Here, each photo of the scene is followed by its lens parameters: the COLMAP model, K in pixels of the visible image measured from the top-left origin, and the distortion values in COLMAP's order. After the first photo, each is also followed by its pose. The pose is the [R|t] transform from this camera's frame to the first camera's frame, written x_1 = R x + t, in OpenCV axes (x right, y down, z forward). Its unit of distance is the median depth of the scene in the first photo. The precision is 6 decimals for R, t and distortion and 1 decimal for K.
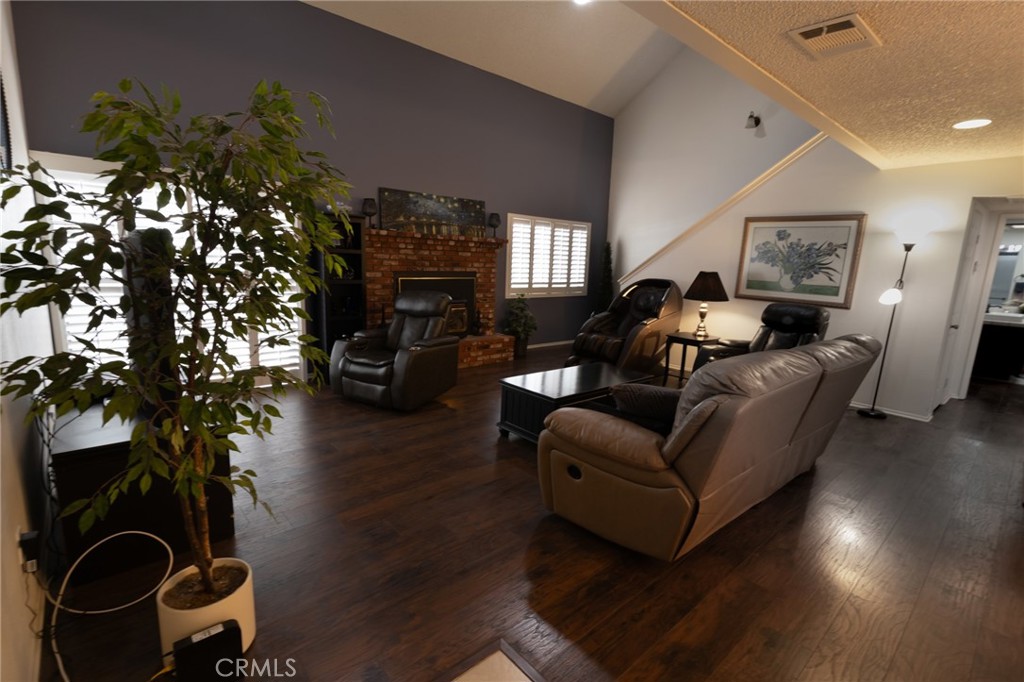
lens RADIAL K [[495.7, 0, 501.6], [0, 495.7, 342.9], [0, 0, 1]] dist [0.011530, -0.000274]
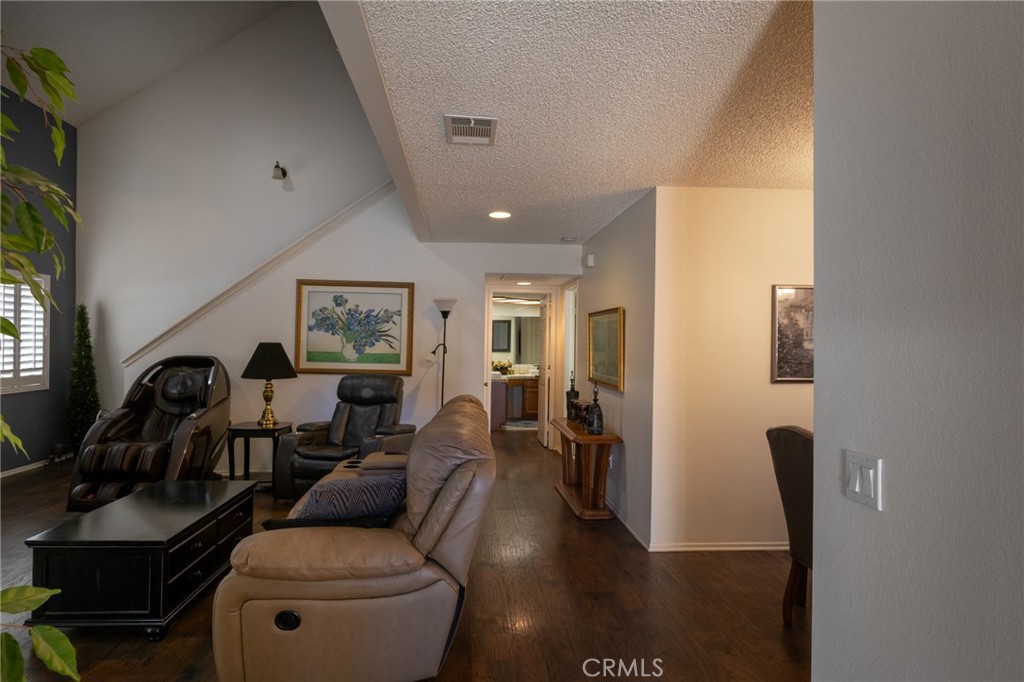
lens RADIAL K [[622.8, 0, 560.3], [0, 622.8, 338.3], [0, 0, 1]] dist [-0.005231, -0.001432]
pose [[0.567212, -0.026746, 0.823138, -0.141832], [0.152630, 0.985572, -0.073151, -0.005101], [-0.809305, 0.167128, 0.563110, 0.048461]]
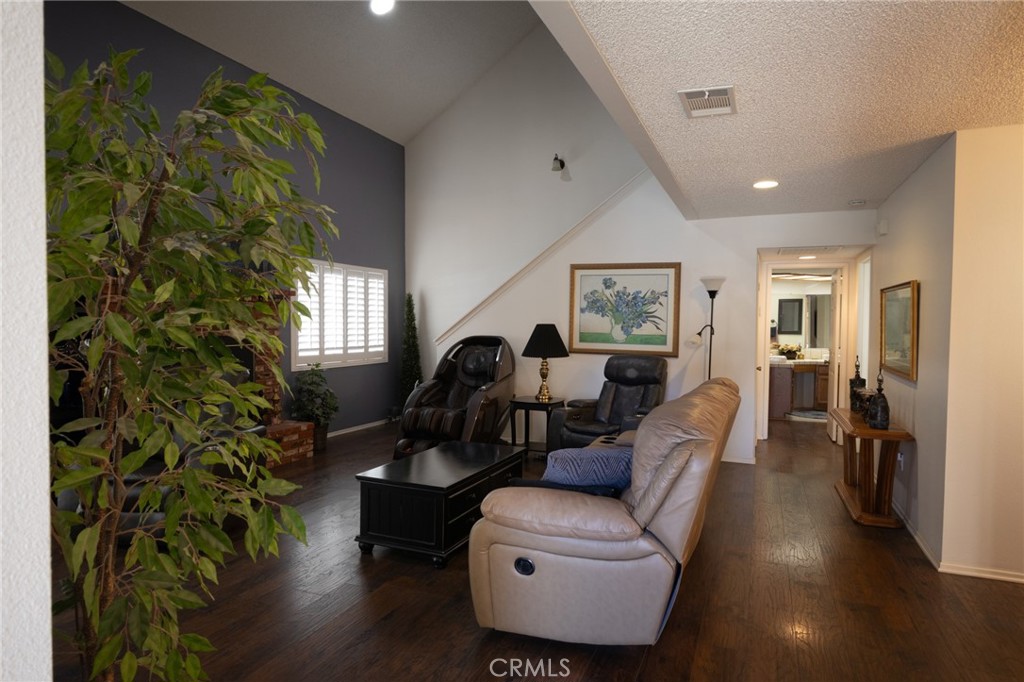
lens RADIAL K [[651.9, 0, 539.9], [0, 651.9, 339.3], [0, 0, 1]] dist [-0.001783, 0.000293]
pose [[0.883746, -0.044909, 0.465807, -0.123899], [0.107086, 0.988380, -0.107877, 0.005261], [-0.455549, 0.145217, 0.878286, 0.000038]]
